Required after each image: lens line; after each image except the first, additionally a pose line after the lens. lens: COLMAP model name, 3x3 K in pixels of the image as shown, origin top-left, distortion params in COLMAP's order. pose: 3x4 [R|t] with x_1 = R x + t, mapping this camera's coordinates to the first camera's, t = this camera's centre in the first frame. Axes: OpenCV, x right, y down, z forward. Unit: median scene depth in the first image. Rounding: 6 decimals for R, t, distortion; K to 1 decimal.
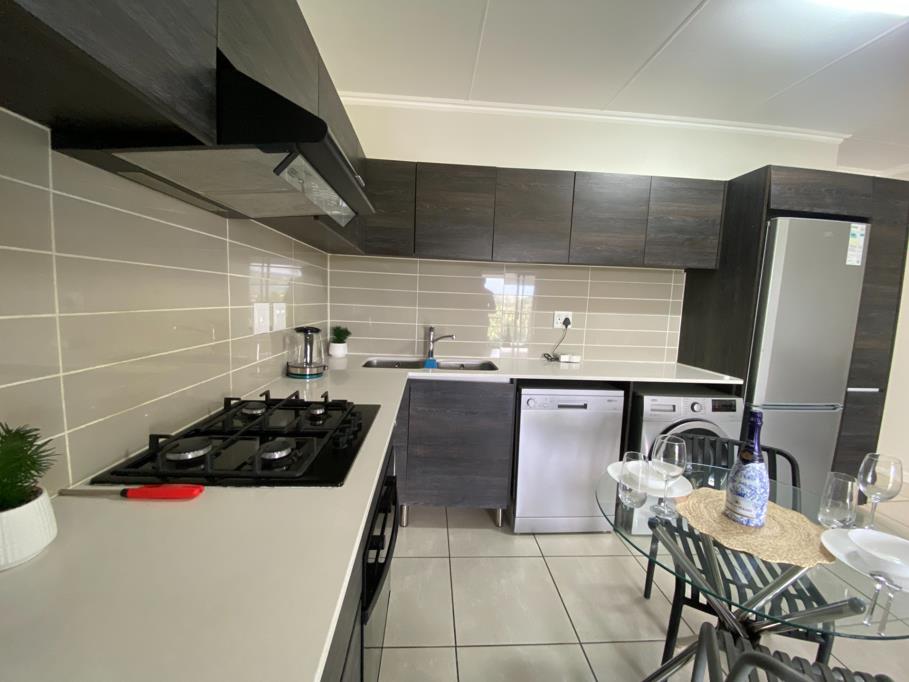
lens RADIAL K [[364.9, 0, 453.7], [0, 364.9, 339.7], [0, 0, 1]] dist [0.012406, -0.017815]
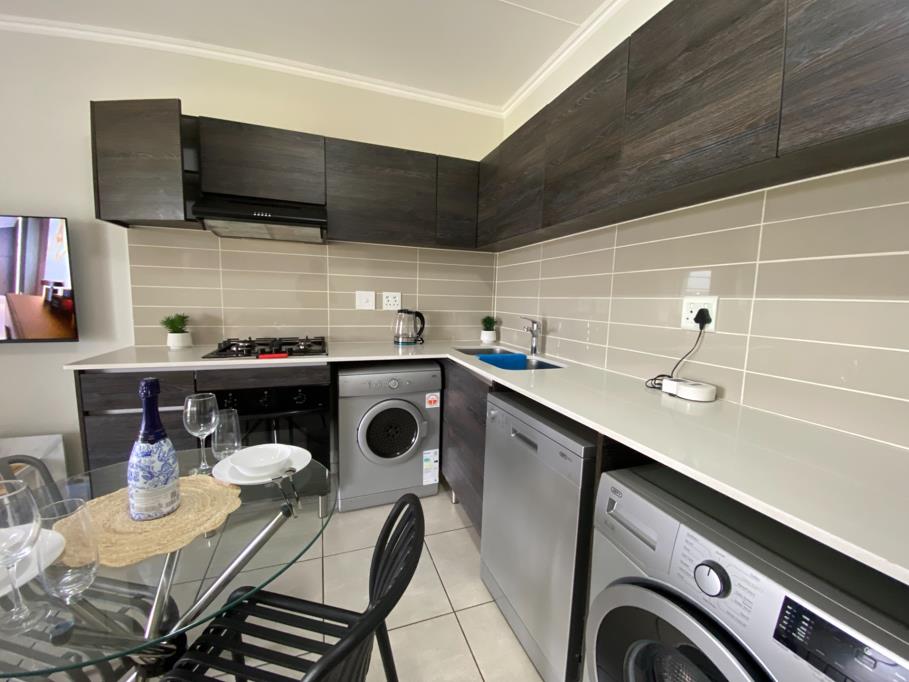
lens RADIAL K [[364.9, 0, 453.7], [0, 364.9, 339.7], [0, 0, 1]] dist [0.012406, -0.017815]
pose [[0.283201, 0.077289, -0.955941, 0.888718], [-0.116879, 0.992099, 0.045586, -0.003077], [0.951912, 0.098819, 0.289997, 0.694250]]
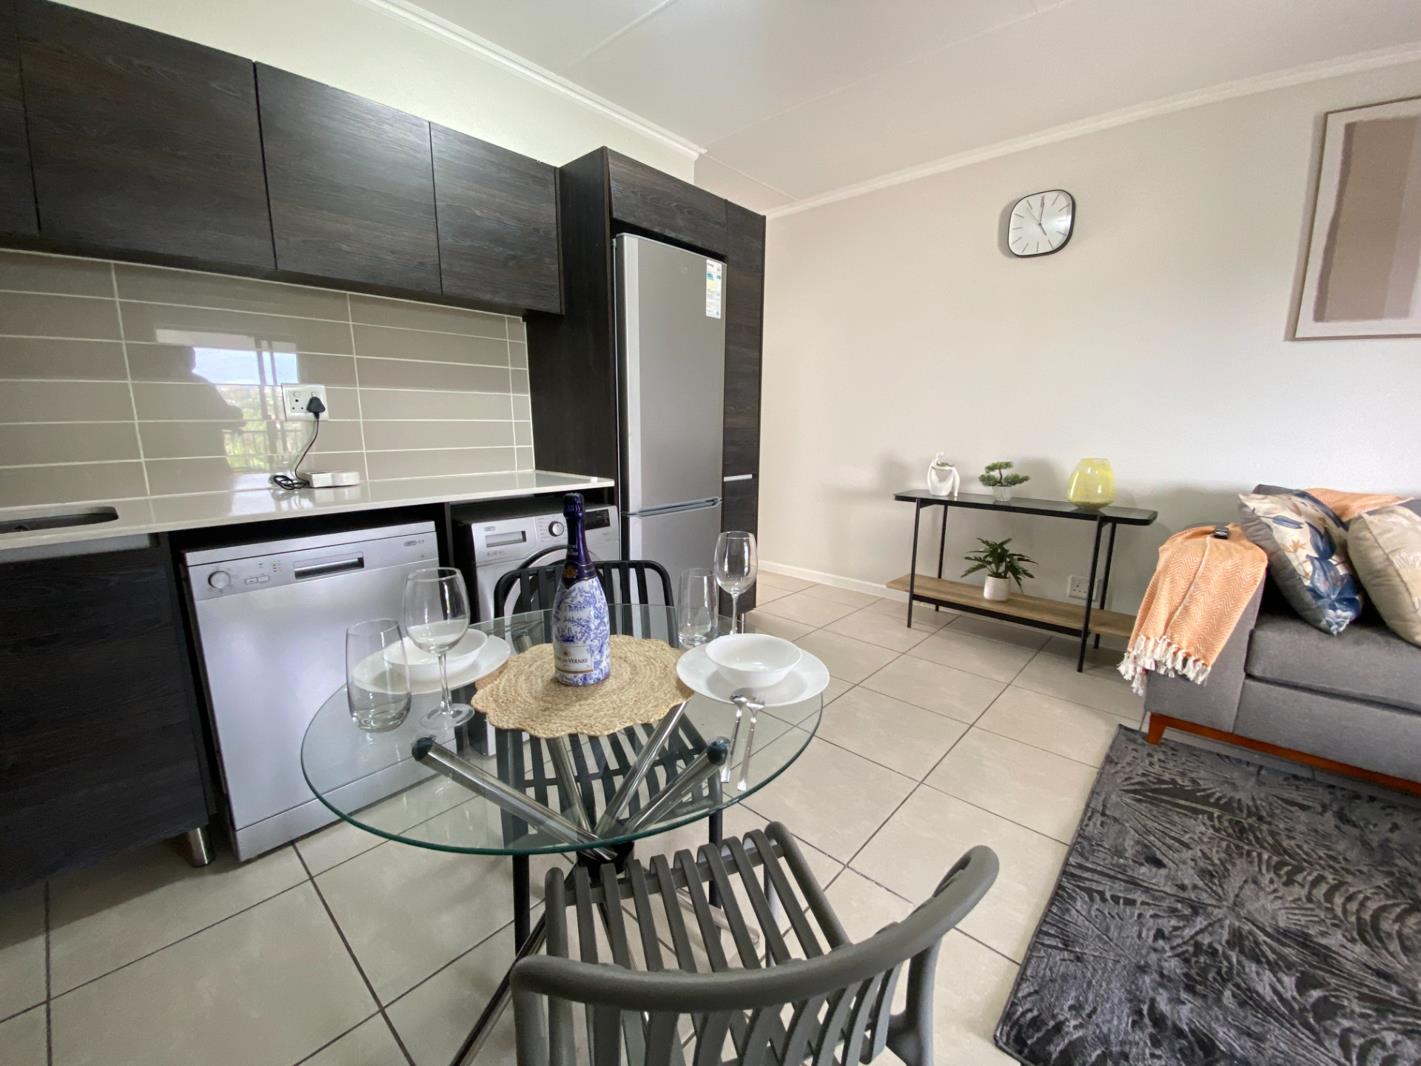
lens RADIAL K [[570.4, 0, 709.3], [0, 570.4, 531.0], [0, 0, 1]] dist [0.012406, -0.017815]
pose [[0.711078, -0.168176, 0.682704, 0.173101], [0.094138, 0.985003, 0.144593, 0.070471], [-0.696782, -0.038549, 0.716246, 0.095450]]
